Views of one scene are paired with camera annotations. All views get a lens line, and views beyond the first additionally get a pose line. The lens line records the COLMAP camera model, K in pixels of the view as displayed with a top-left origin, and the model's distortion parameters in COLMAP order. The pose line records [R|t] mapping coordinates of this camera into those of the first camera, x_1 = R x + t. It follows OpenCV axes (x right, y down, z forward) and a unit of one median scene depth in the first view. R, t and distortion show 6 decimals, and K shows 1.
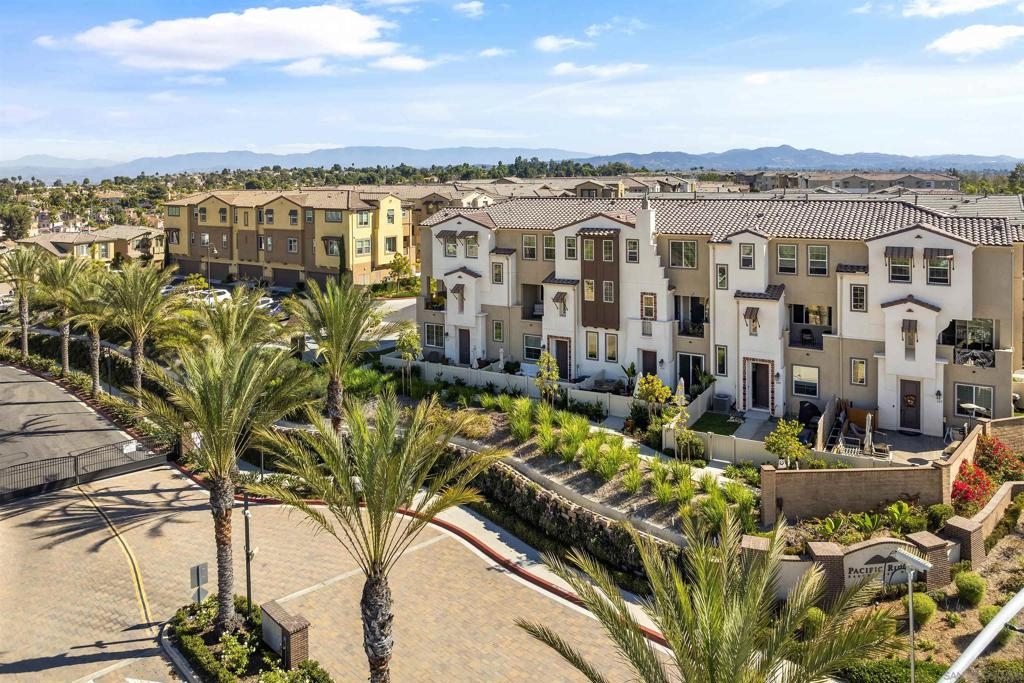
lens RADIAL K [[707.8, 0, 516.8], [0, 707.8, 383.4], [0, 0, 1]] dist [-0.005876, -0.003328]
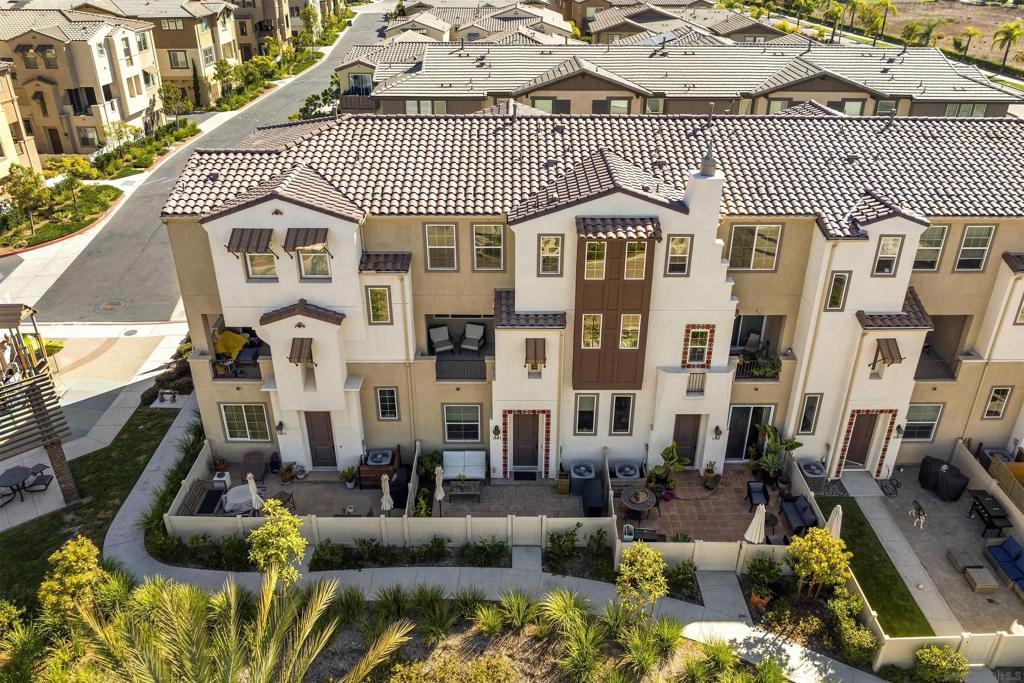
lens RADIAL K [[707.8, 0, 516.8], [0, 707.8, 383.4], [0, 0, 1]] dist [-0.005876, -0.003328]
pose [[0.875911, -0.243866, 0.416304, -0.176898], [0.122538, 0.947007, 0.296922, -0.261626], [-0.466652, -0.209064, 0.859377, 0.573284]]
